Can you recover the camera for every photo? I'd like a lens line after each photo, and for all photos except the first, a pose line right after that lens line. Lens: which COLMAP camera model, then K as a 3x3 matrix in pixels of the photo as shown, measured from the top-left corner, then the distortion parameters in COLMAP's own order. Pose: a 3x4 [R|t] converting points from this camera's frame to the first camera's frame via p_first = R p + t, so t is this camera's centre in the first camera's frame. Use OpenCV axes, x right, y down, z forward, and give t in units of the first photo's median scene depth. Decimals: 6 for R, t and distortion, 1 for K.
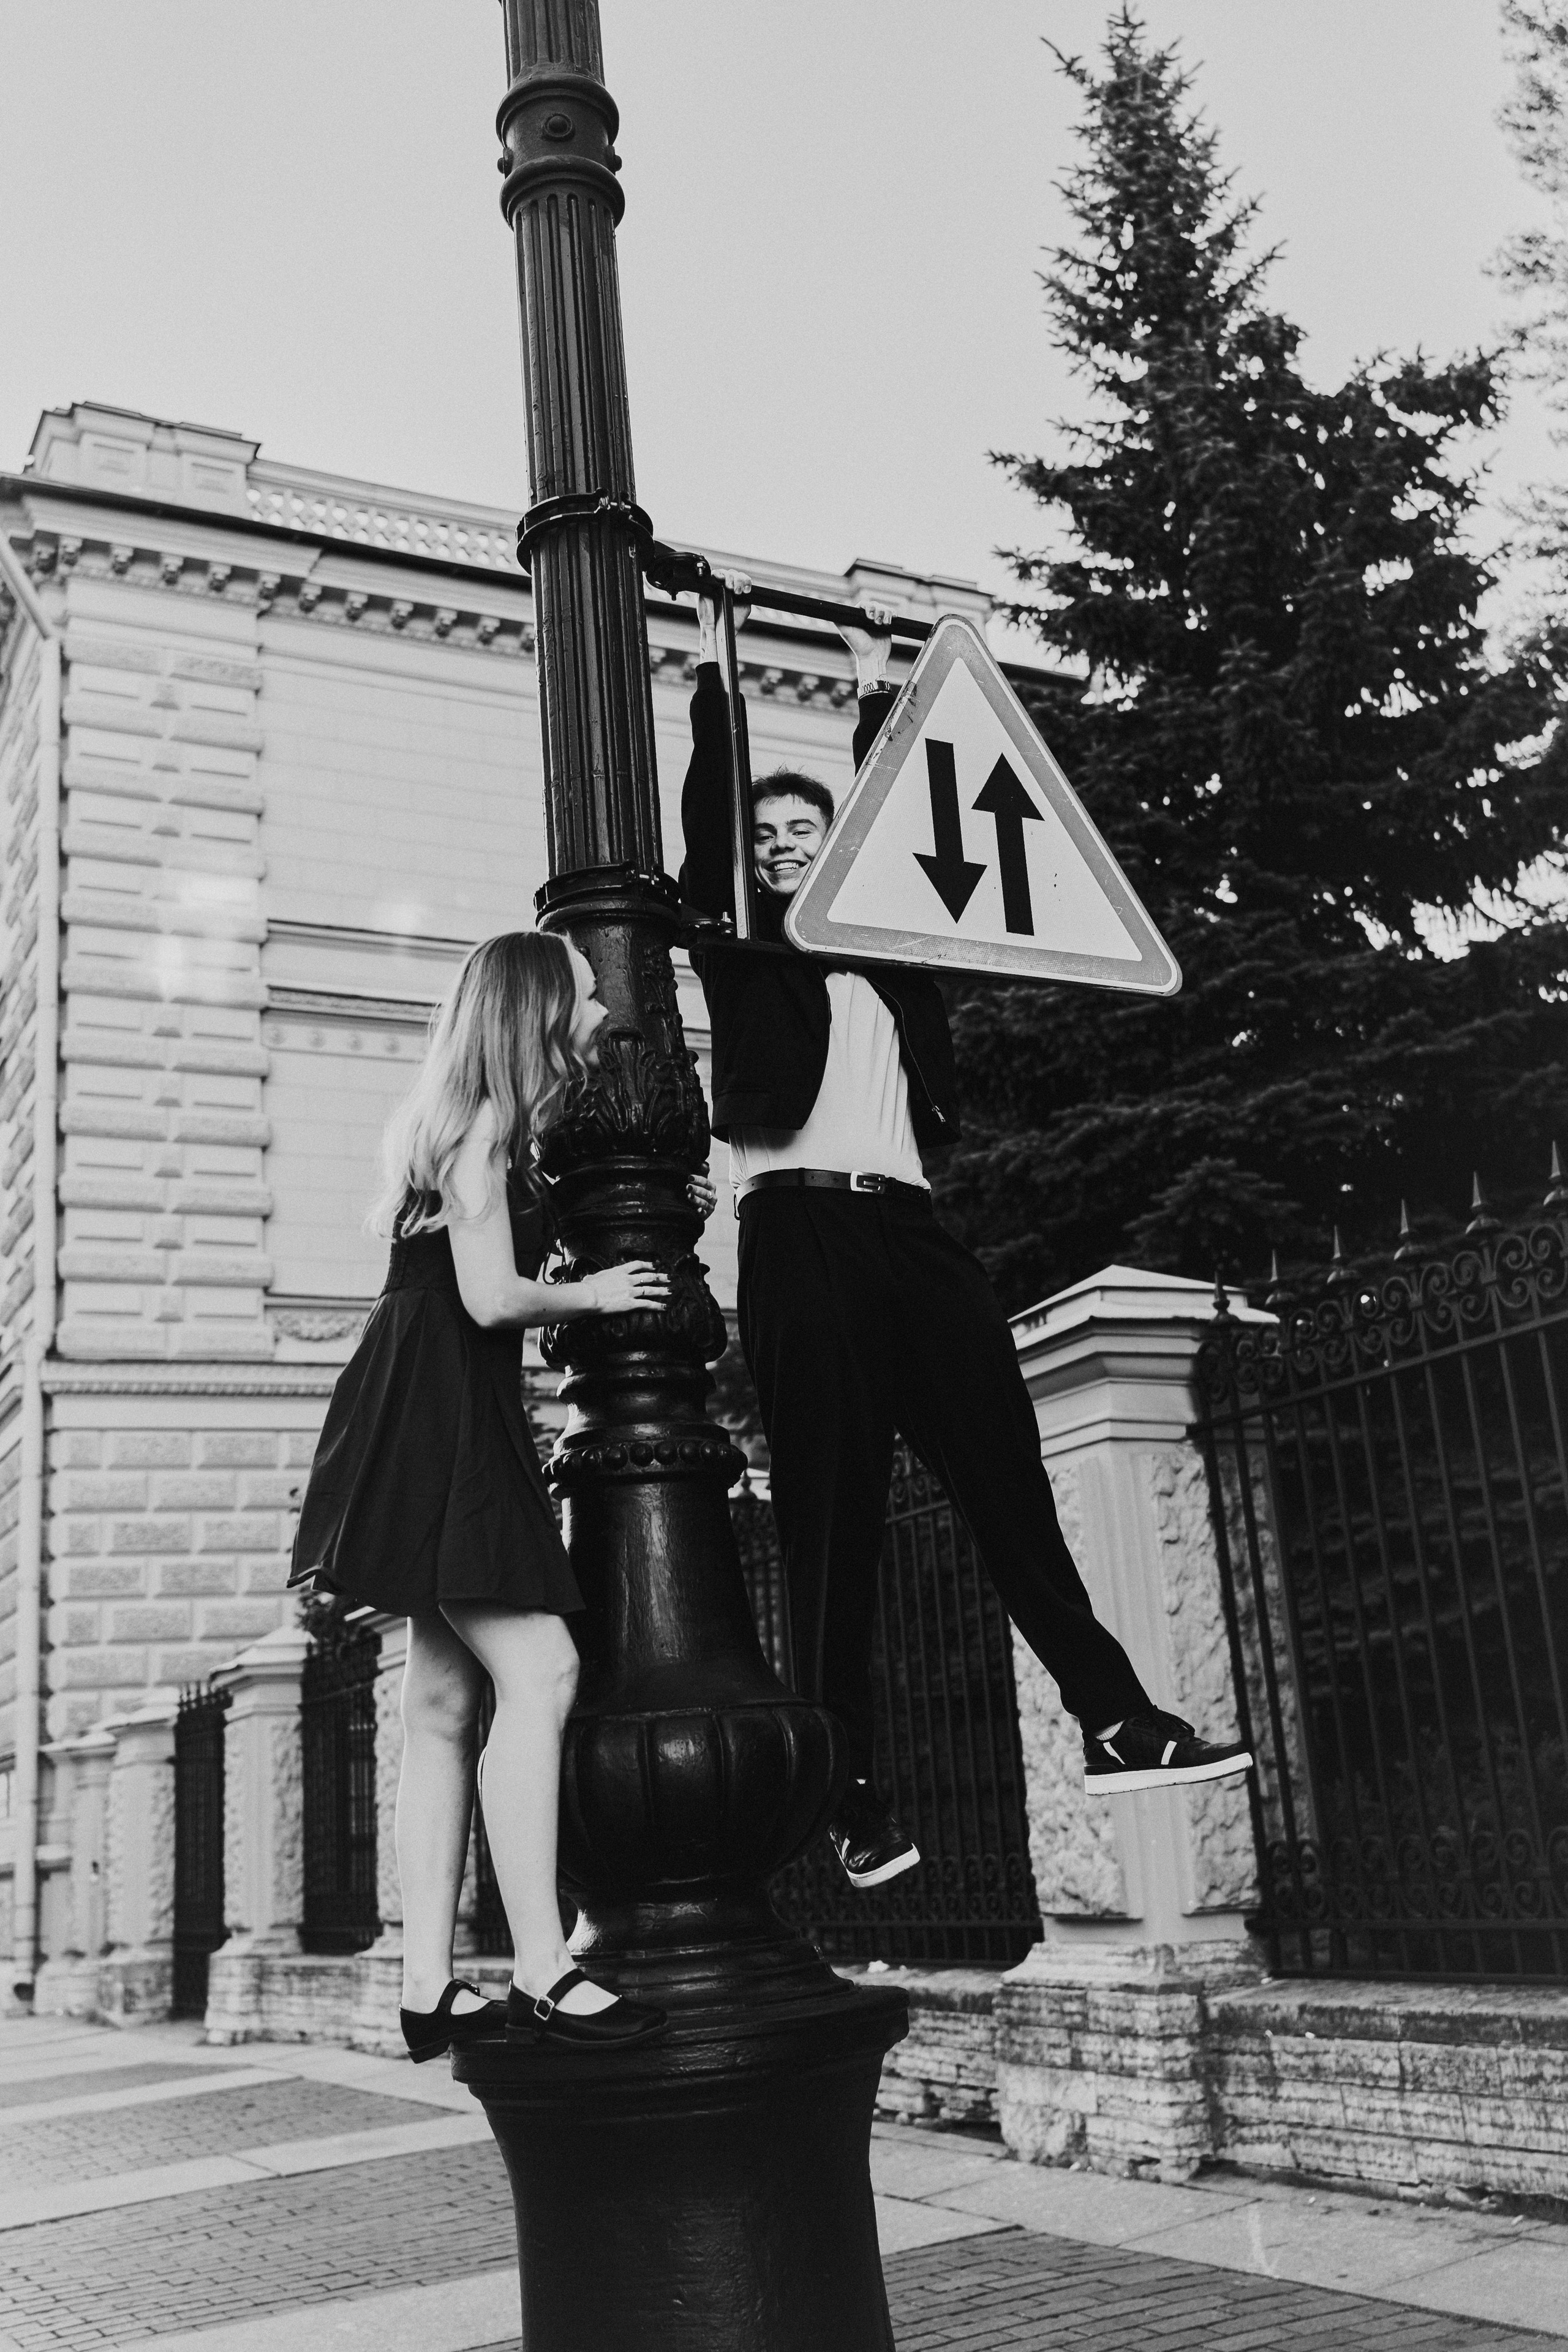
lens RADIAL K [[2276.4, 0, 784.0], [0, 2276.4, 1176.0], [0, 0, 1]] dist [0.000163, 0.015066]
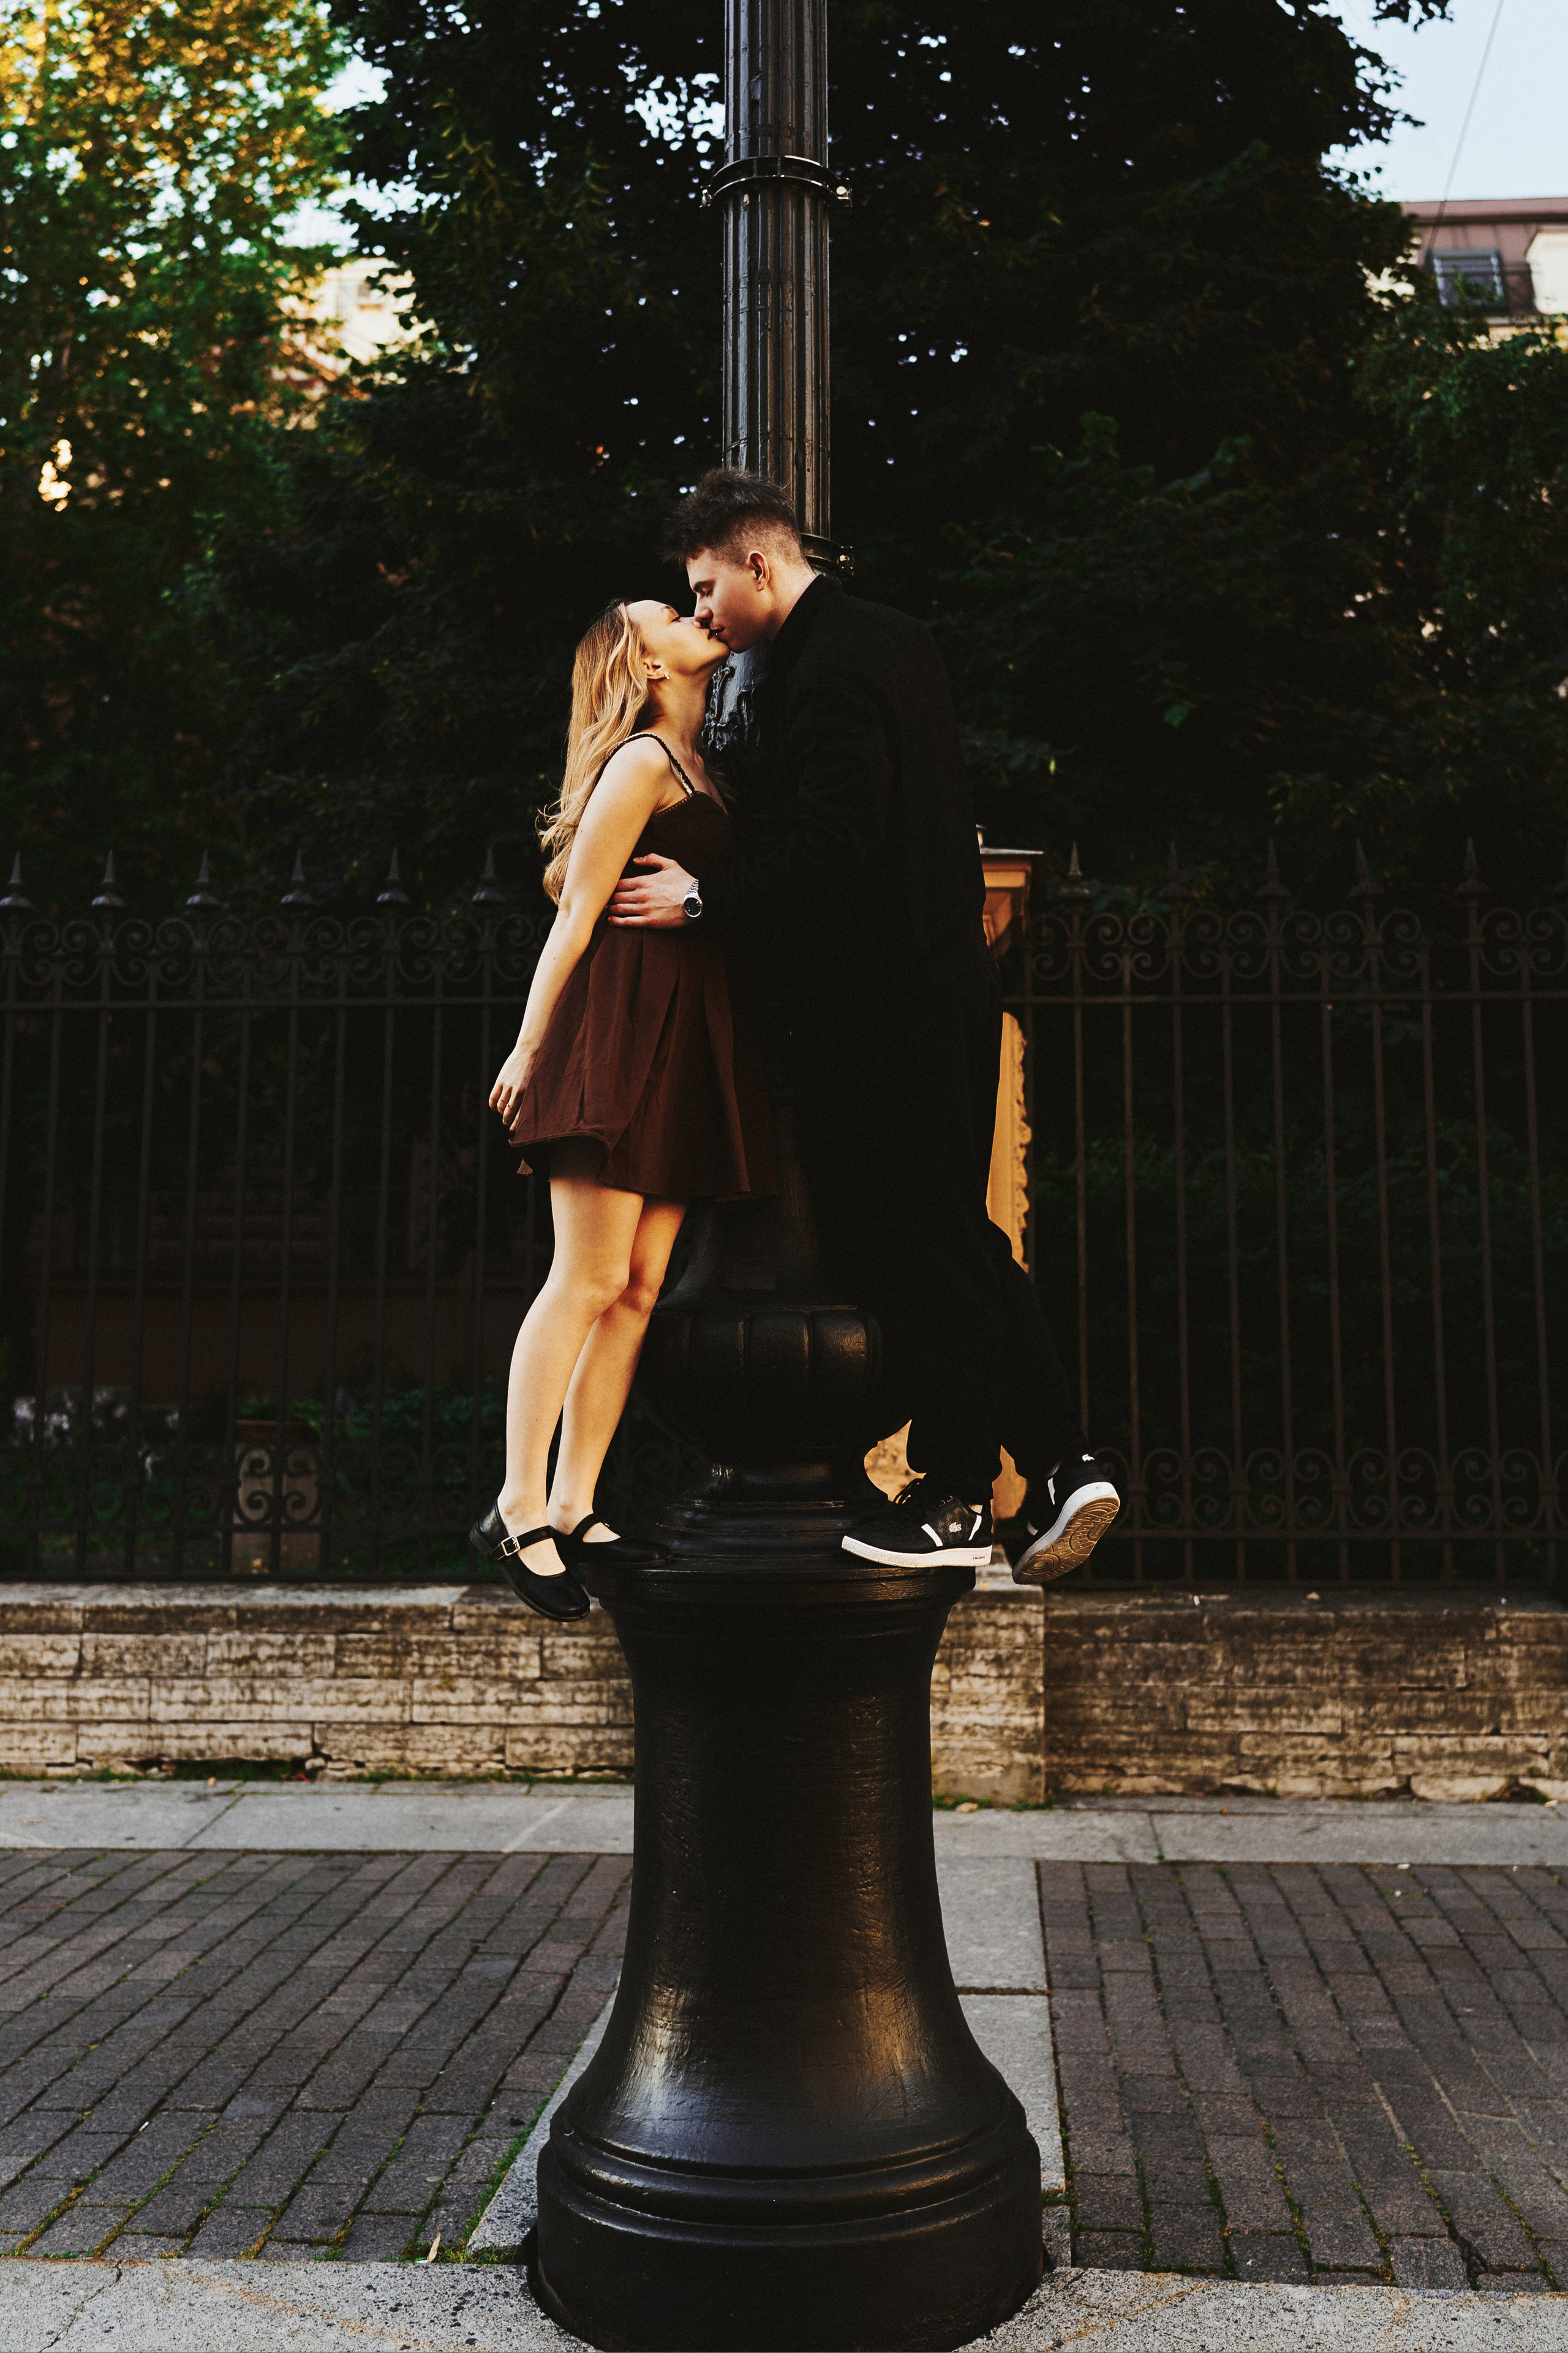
lens RADIAL K [[2398.0, 0, 858.0], [0, 2398.0, 1075.6], [0, 0, 1]] dist [0.000664, 0.009950]
pose [[0.506343, 0.180076, 0.843321, -0.449557], [-0.273447, 0.961012, -0.041025, 0.068508], [-0.817829, -0.209831, 0.535842, 0.144326]]
